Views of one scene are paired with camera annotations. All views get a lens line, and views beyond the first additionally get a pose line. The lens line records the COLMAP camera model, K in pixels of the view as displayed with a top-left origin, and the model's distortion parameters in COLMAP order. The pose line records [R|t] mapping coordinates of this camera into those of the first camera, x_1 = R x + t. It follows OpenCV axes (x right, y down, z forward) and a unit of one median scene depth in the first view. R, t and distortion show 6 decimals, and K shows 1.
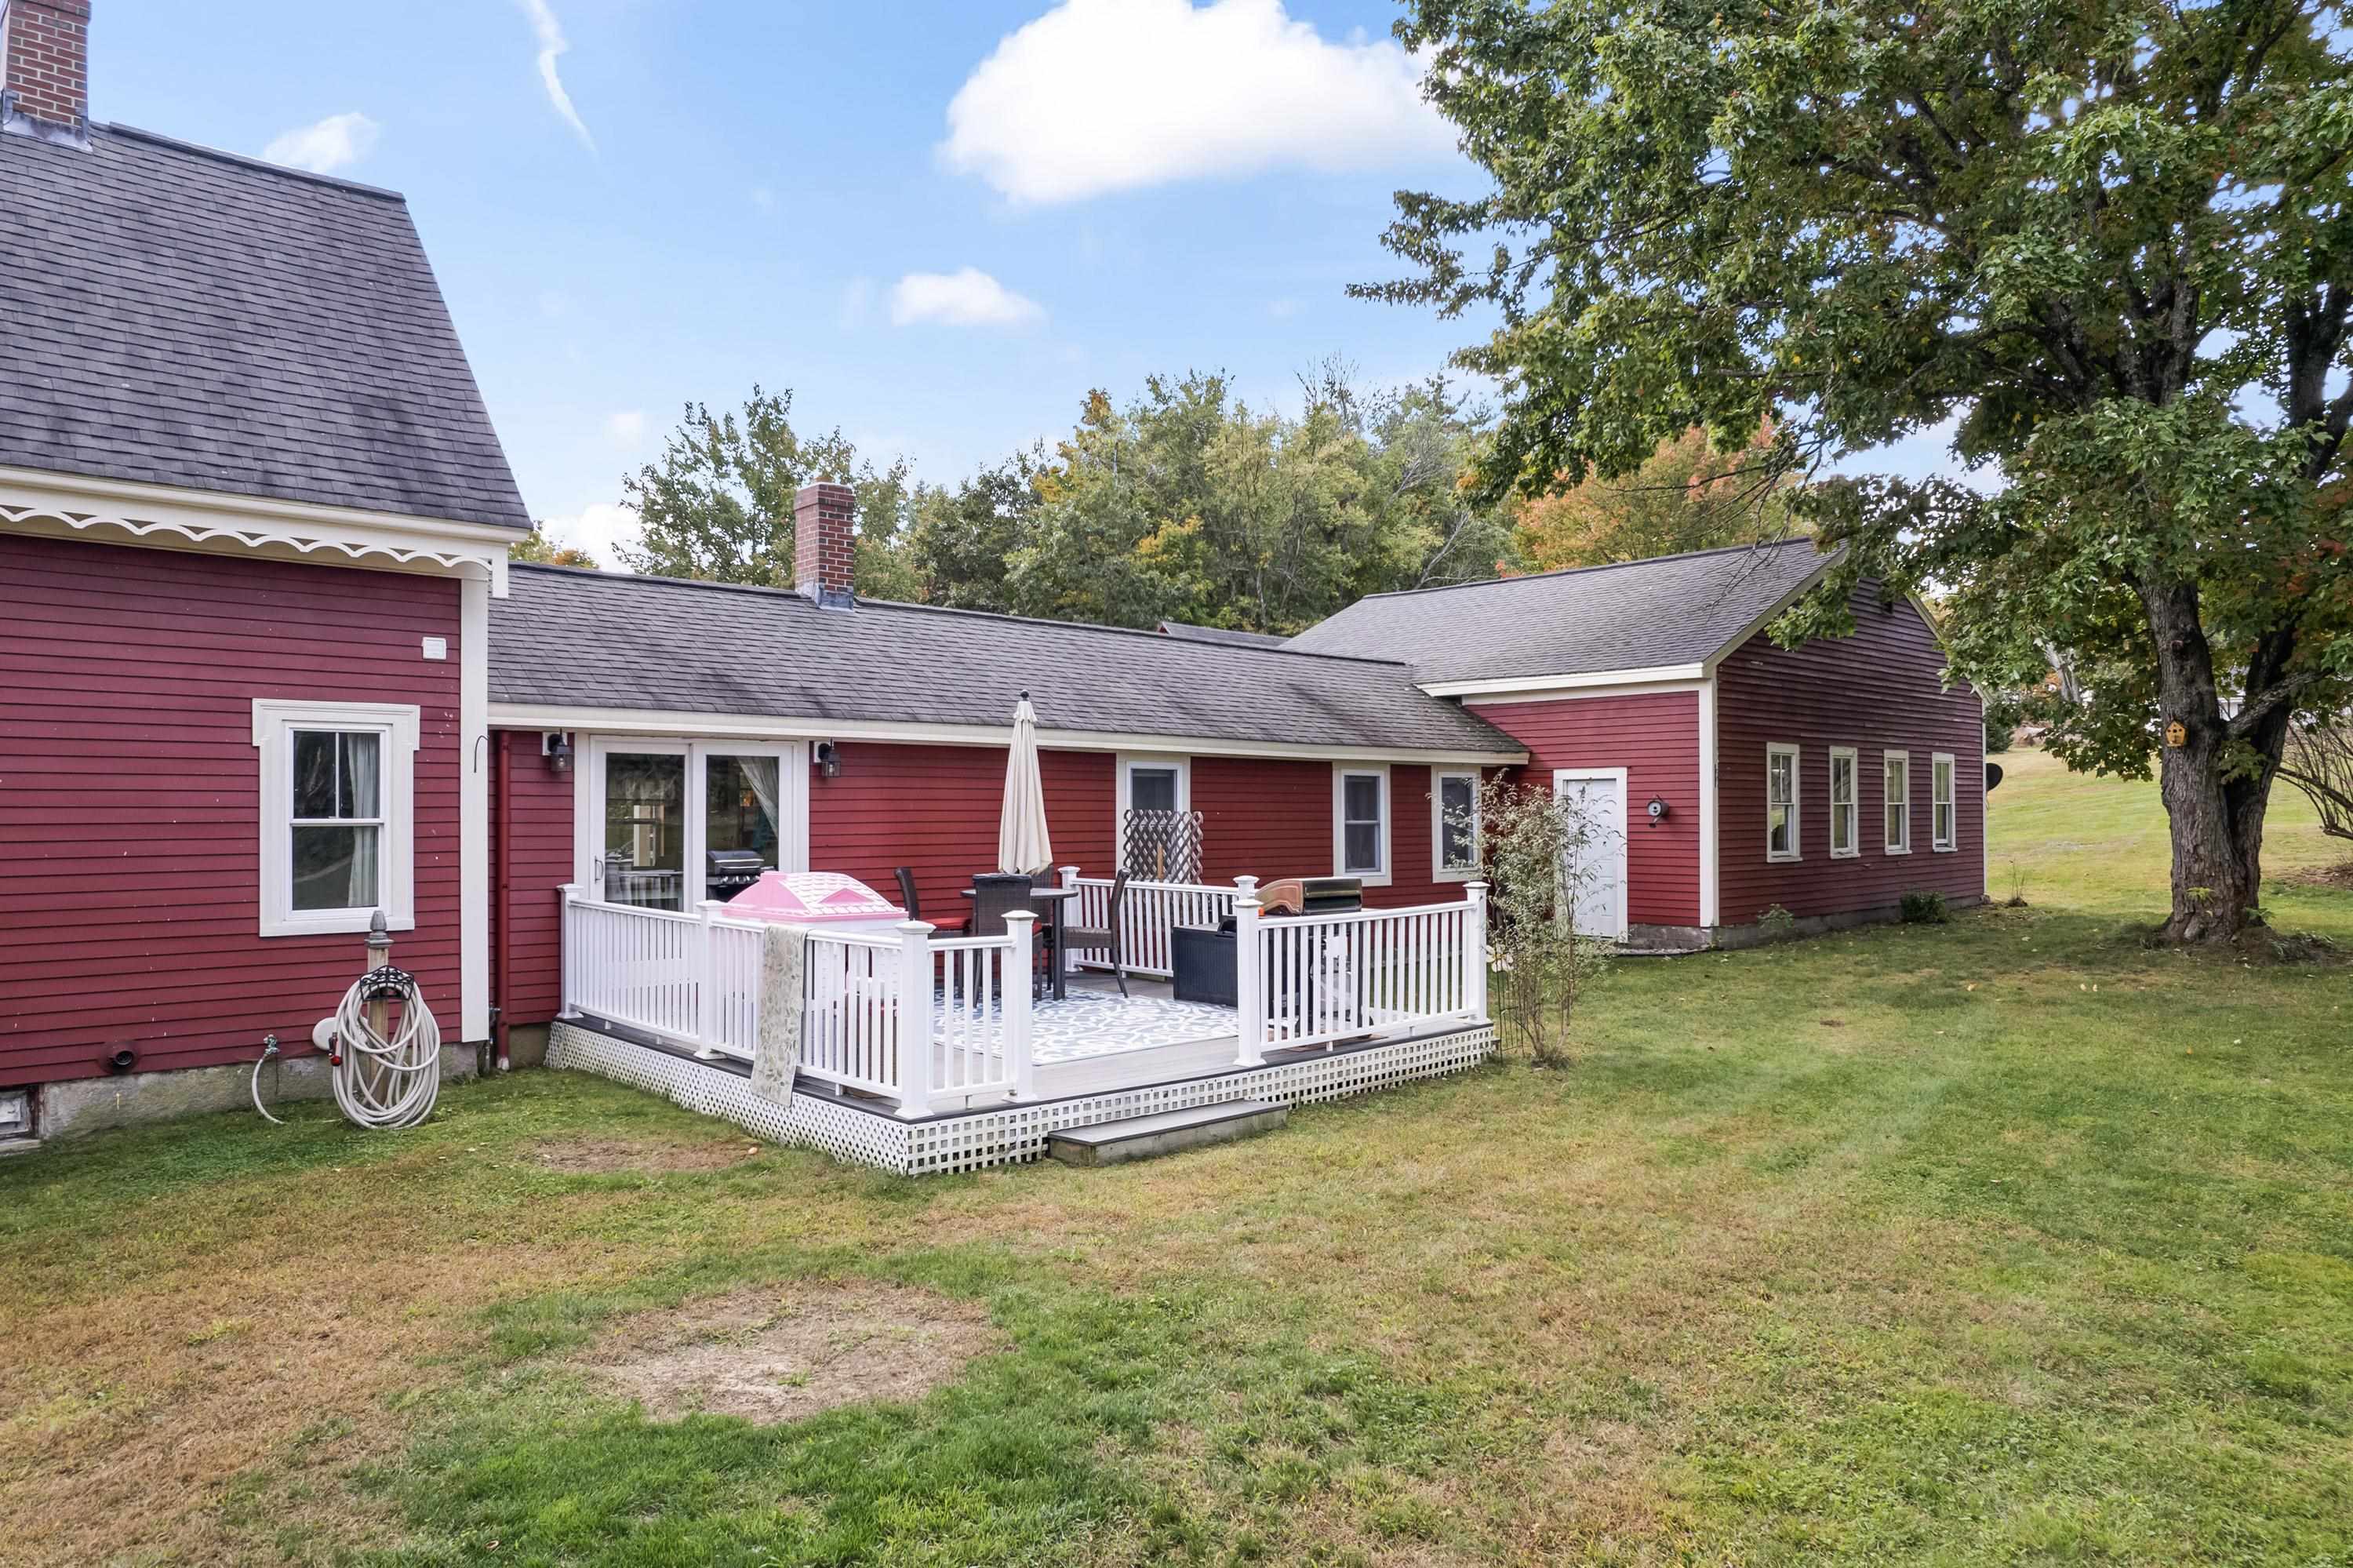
lens RADIAL K [[1504.9, 0, 1188.7], [0, 1504.9, 794.4], [0, 0, 1]] dist [-0.071031, 0.063903]
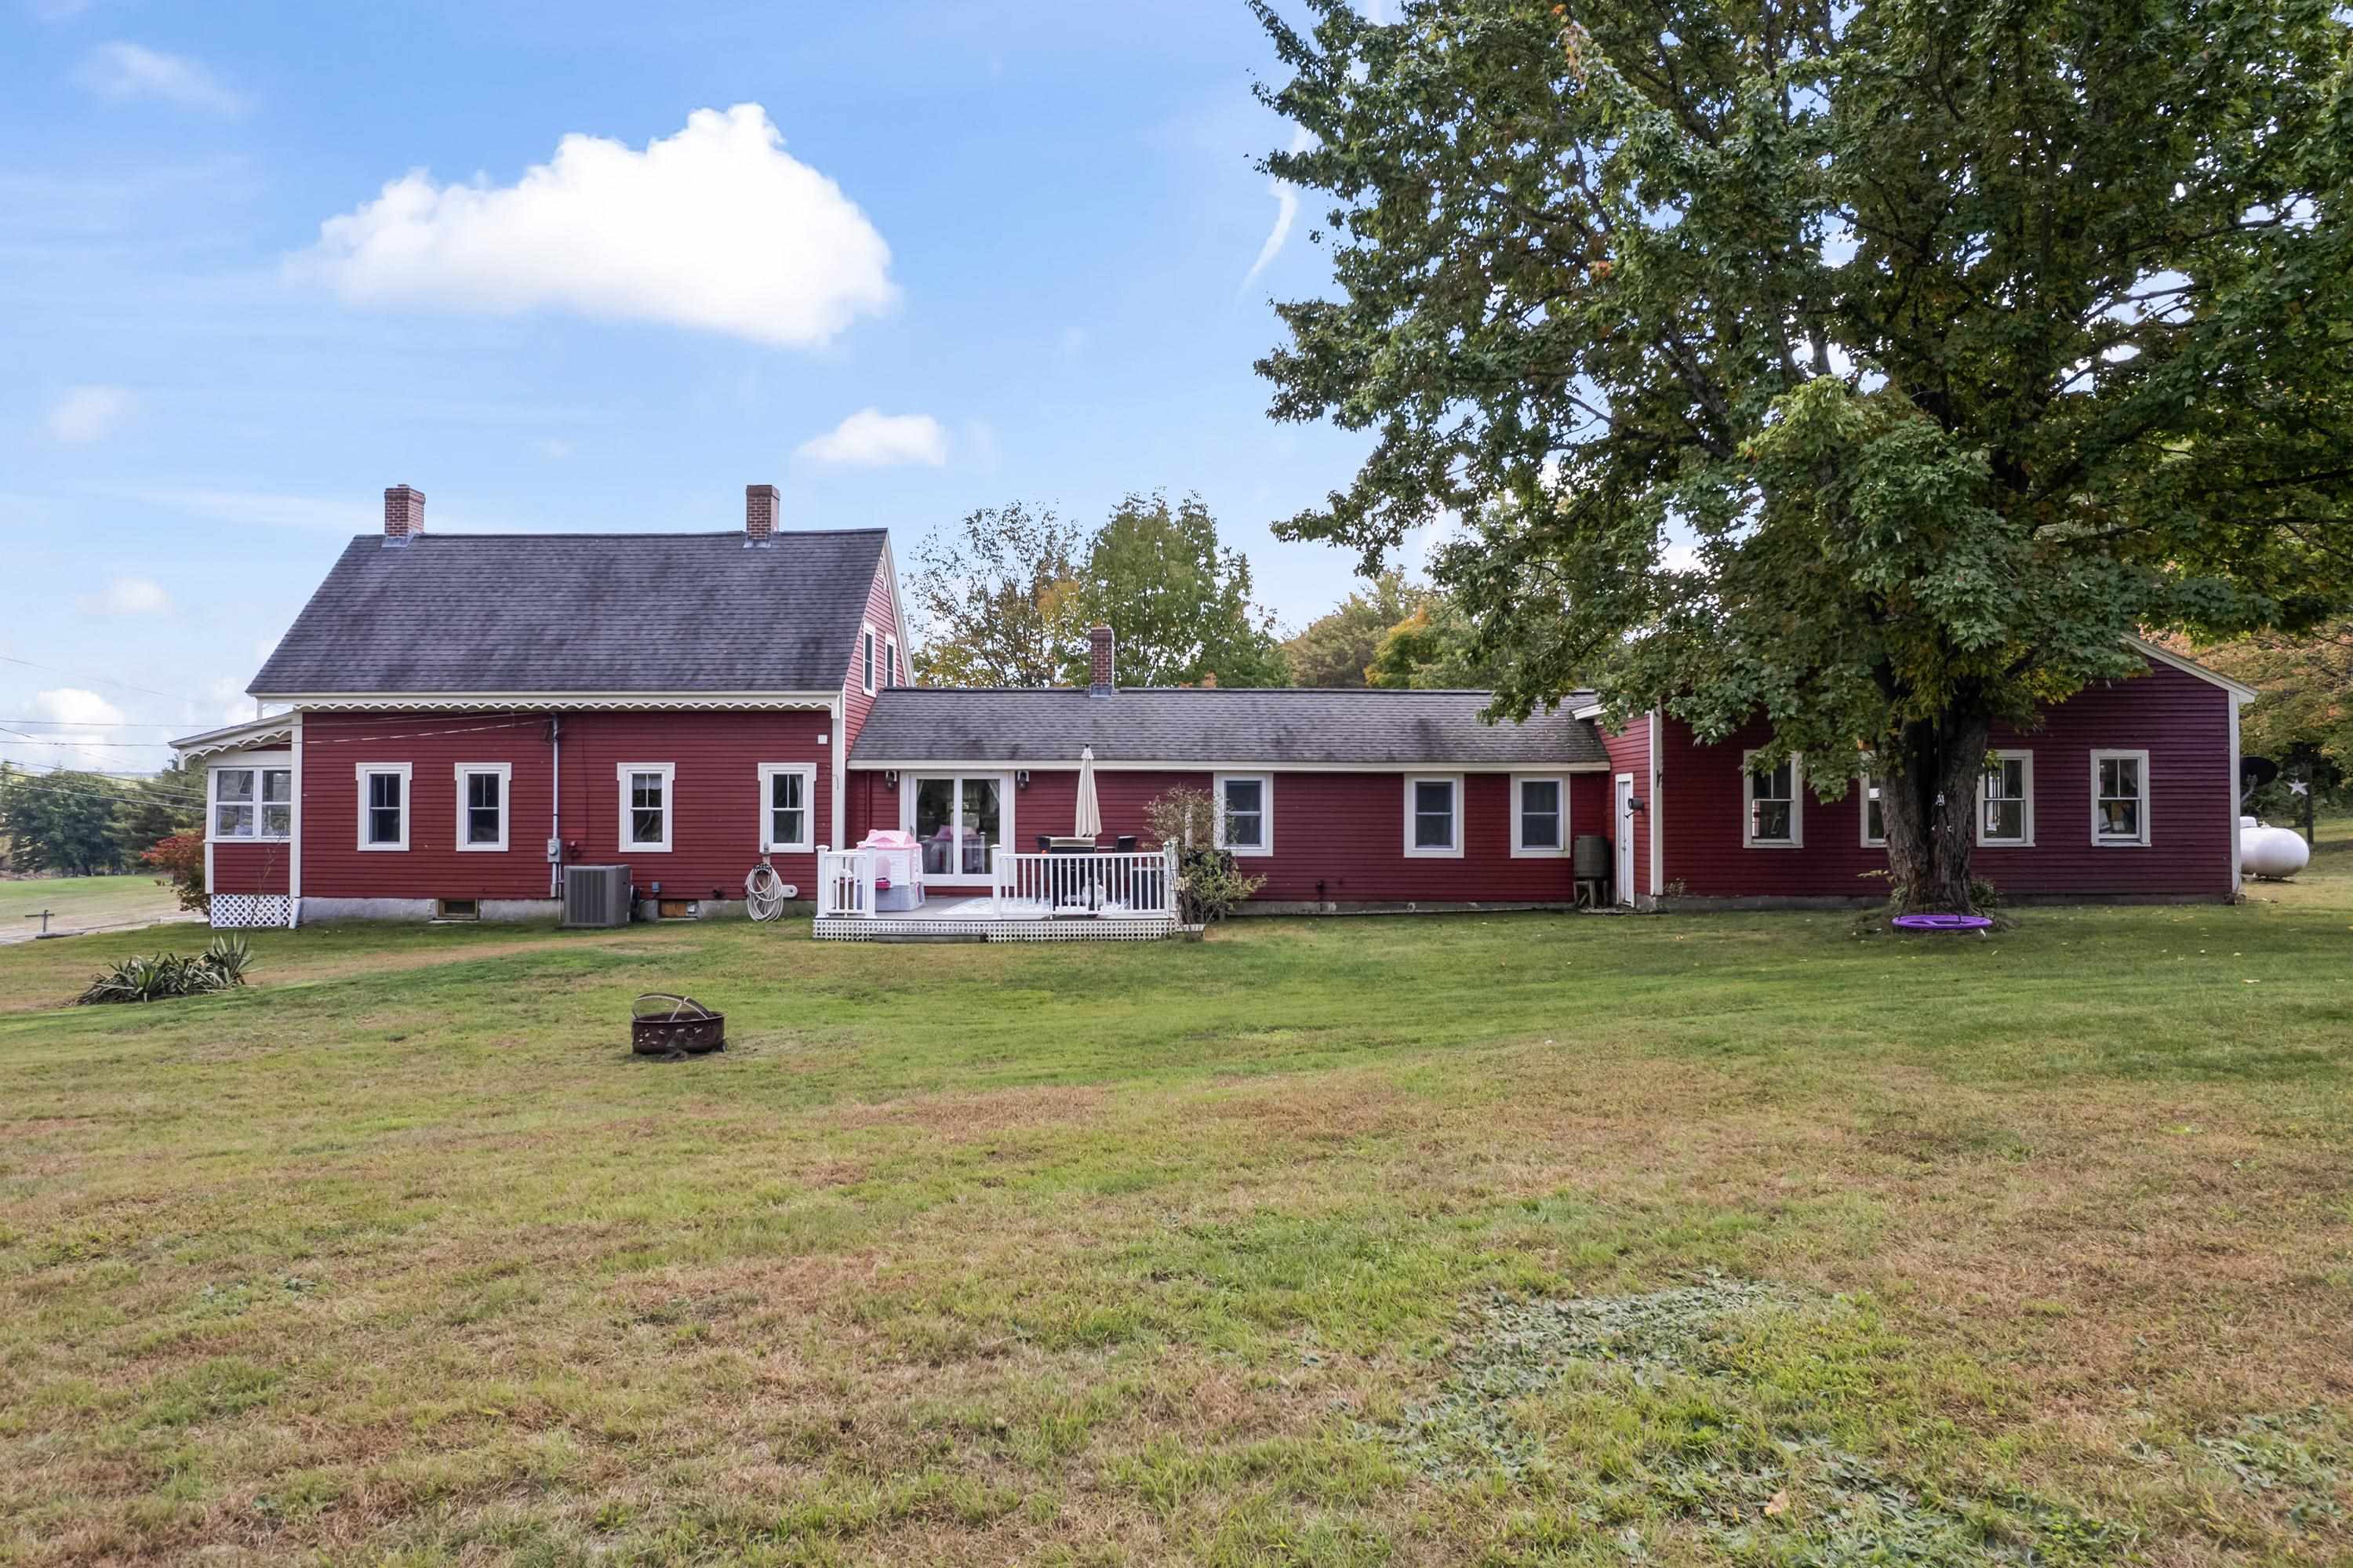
lens RADIAL K [[1504.9, 0, 1188.7], [0, 1504.9, 794.4], [0, 0, 1]] dist [-0.071031, 0.063903]
pose [[0.723342, -0.007708, -0.690447, 1.373083], [0.006266, 0.999970, -0.004599, 0.006931], [0.690462, -0.001000, 0.723368, -0.321957]]
